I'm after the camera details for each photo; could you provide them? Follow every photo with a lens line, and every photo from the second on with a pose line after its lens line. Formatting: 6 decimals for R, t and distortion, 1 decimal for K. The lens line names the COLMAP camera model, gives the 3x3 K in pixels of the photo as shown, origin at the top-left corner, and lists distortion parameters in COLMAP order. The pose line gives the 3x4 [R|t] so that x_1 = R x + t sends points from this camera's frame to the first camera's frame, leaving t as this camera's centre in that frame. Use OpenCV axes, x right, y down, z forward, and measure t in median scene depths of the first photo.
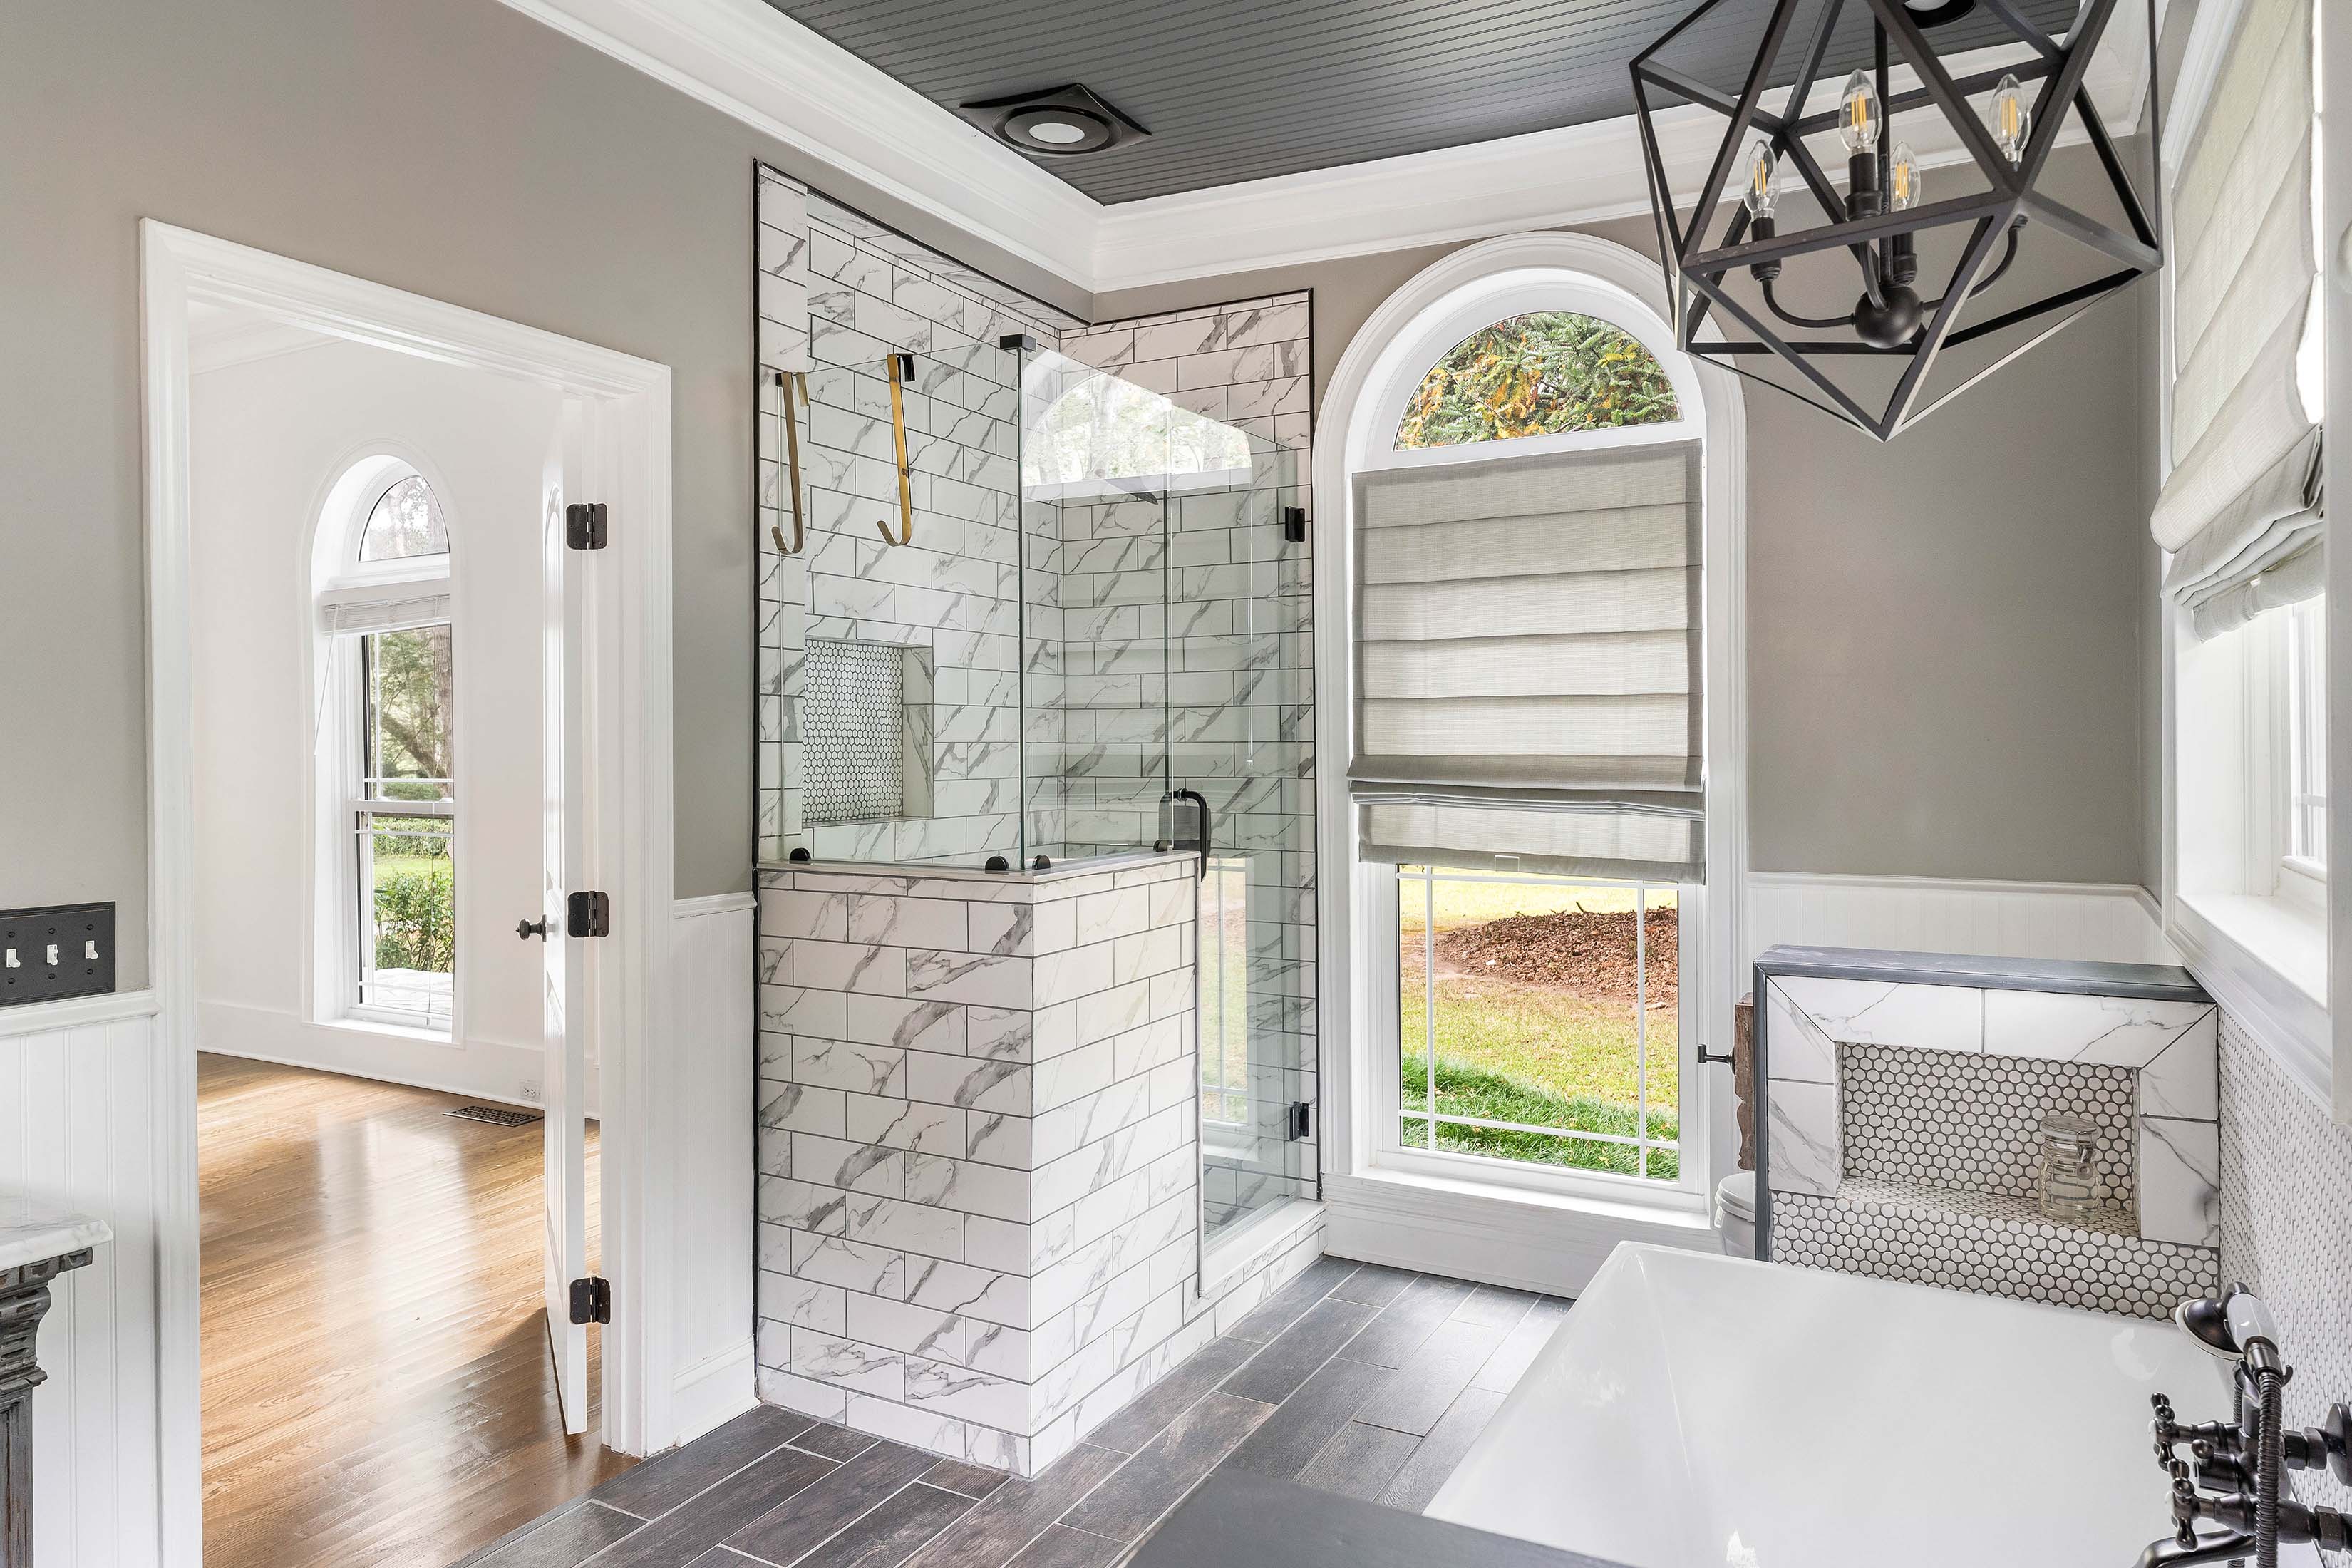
lens RADIAL K [[1477.7, 0, 1176.0], [0, 1477.7, 784.0], [0, 0, 1]] dist [0.005458, 0.001260]
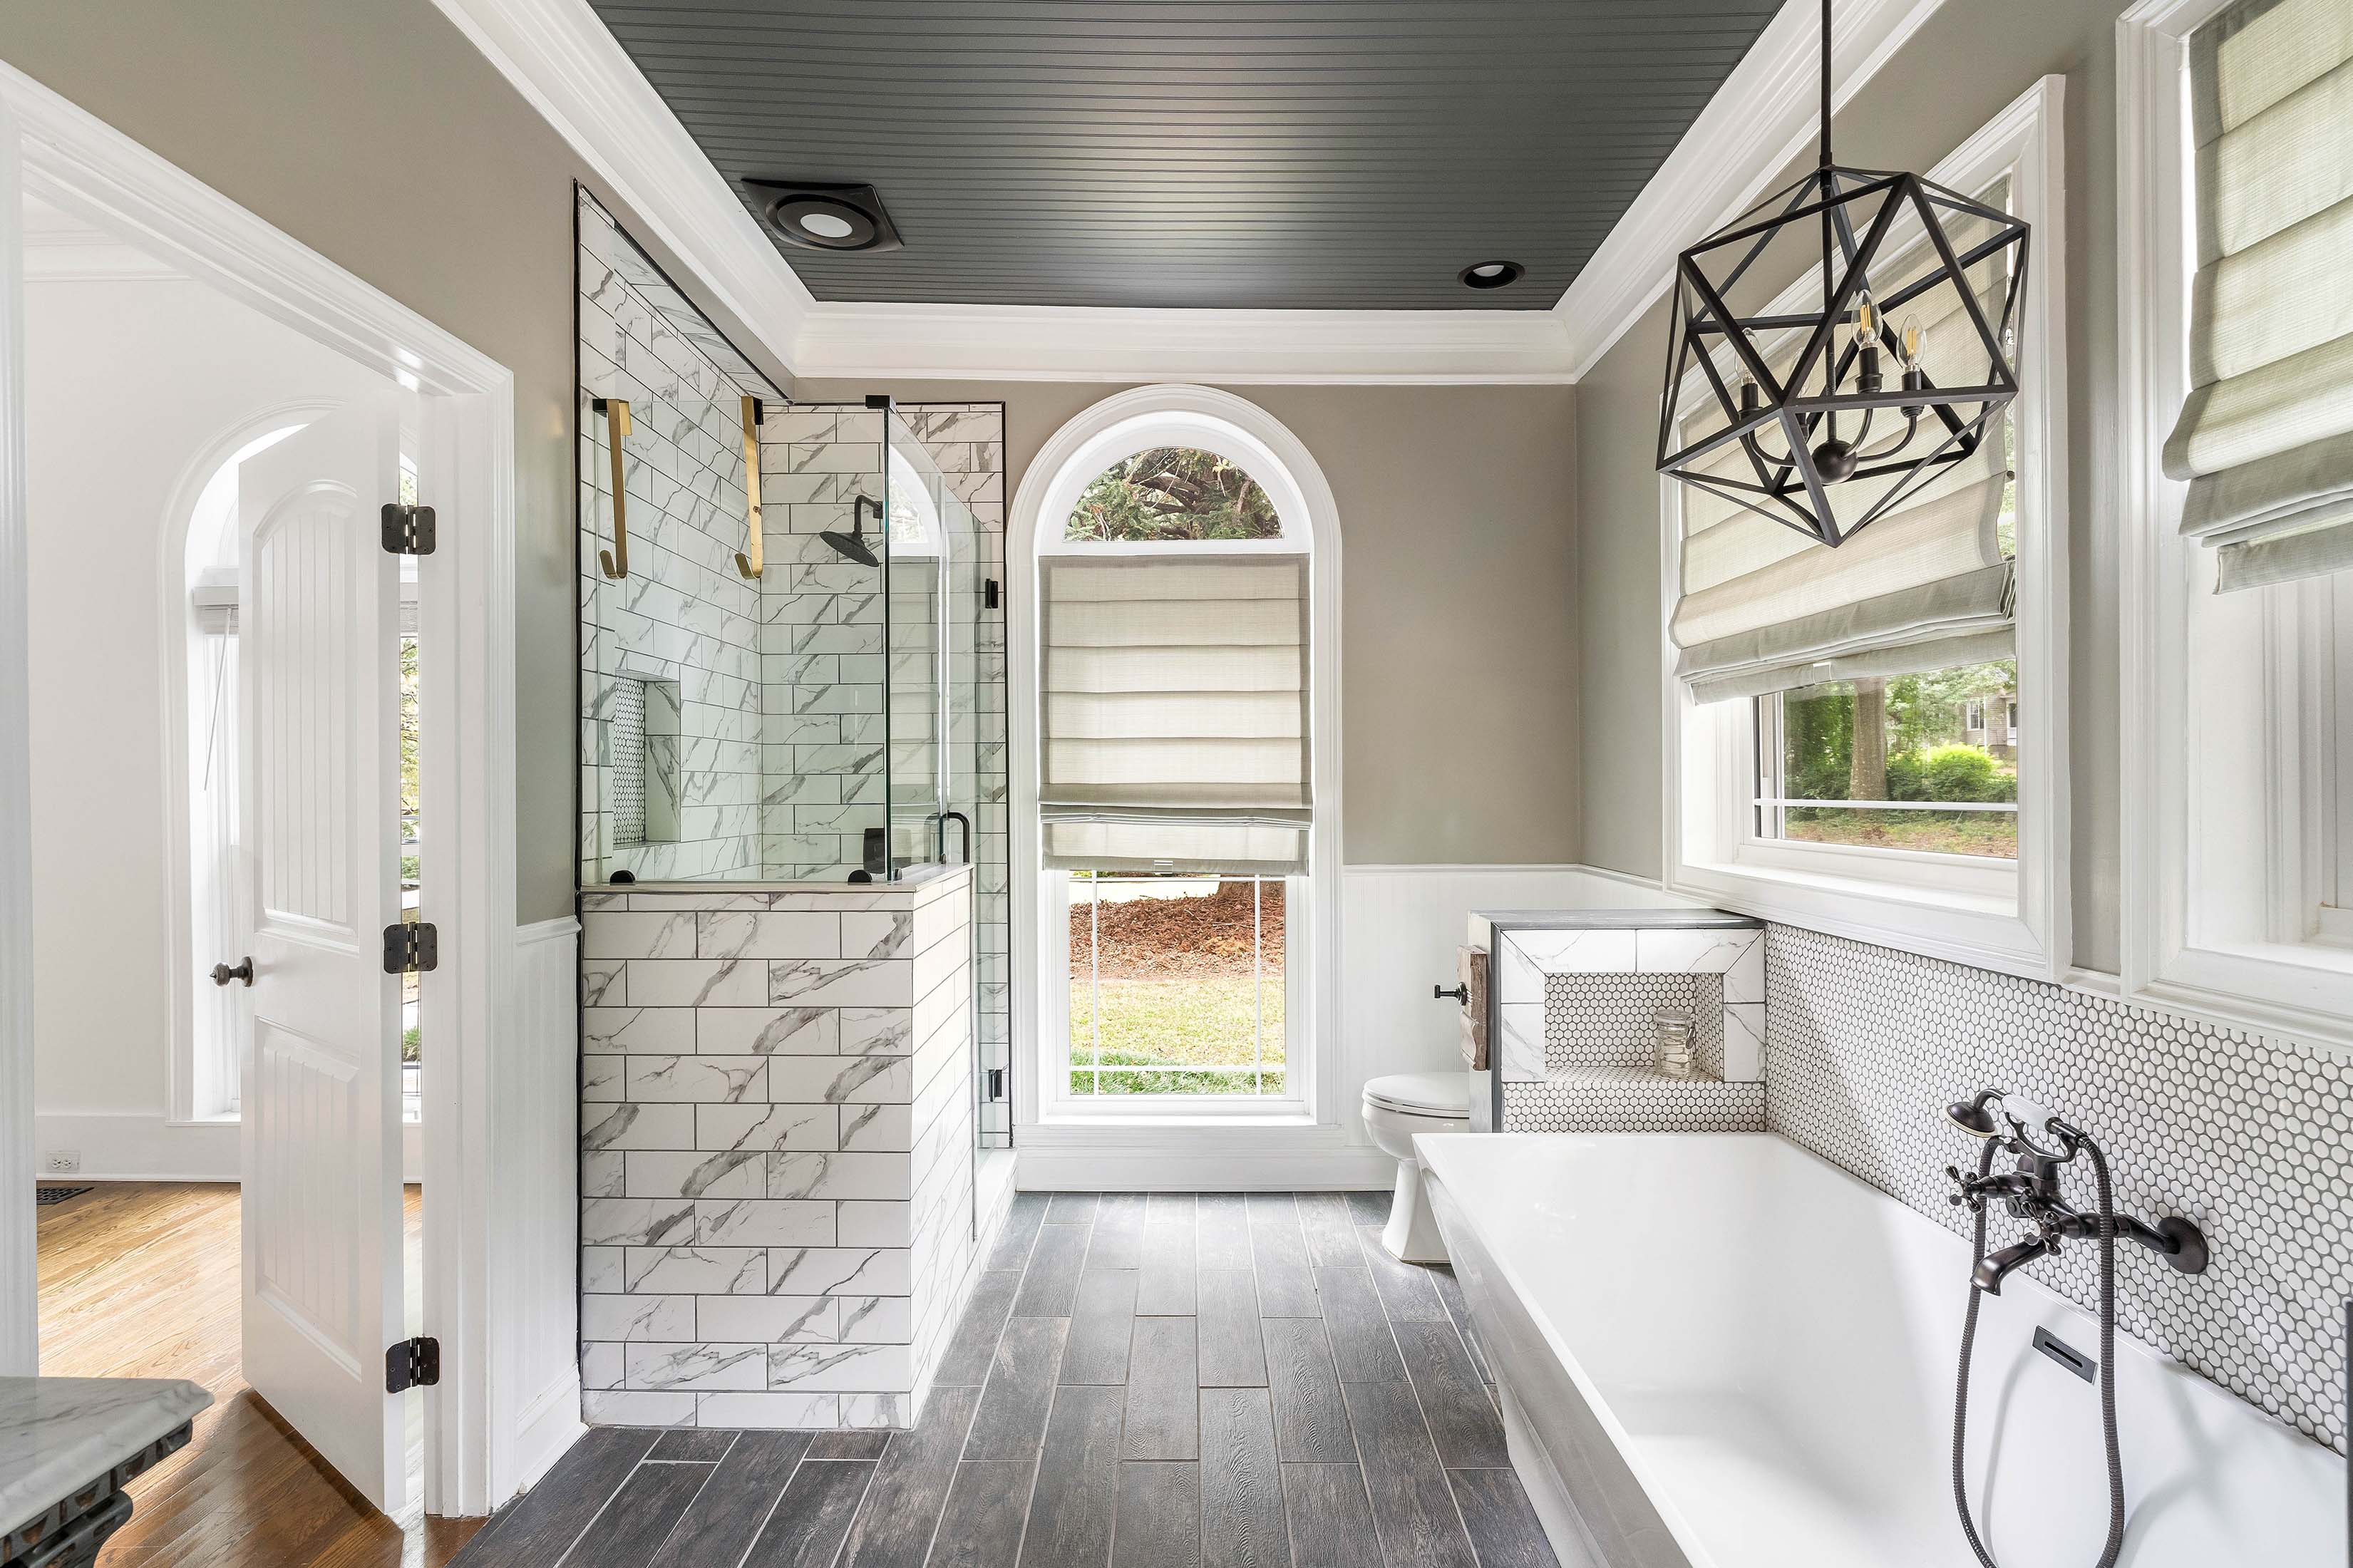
lens RADIAL K [[1128.9, 0, 1173.8], [0, 1128.9, 813.8], [0, 0, 1]] dist [0.000249, 0.000721]
pose [[0.886677, -0.012014, 0.462232, -0.279737], [0.014185, 0.999899, -0.001222, 0.010994], [-0.462171, 0.007640, 0.886758, 0.140088]]
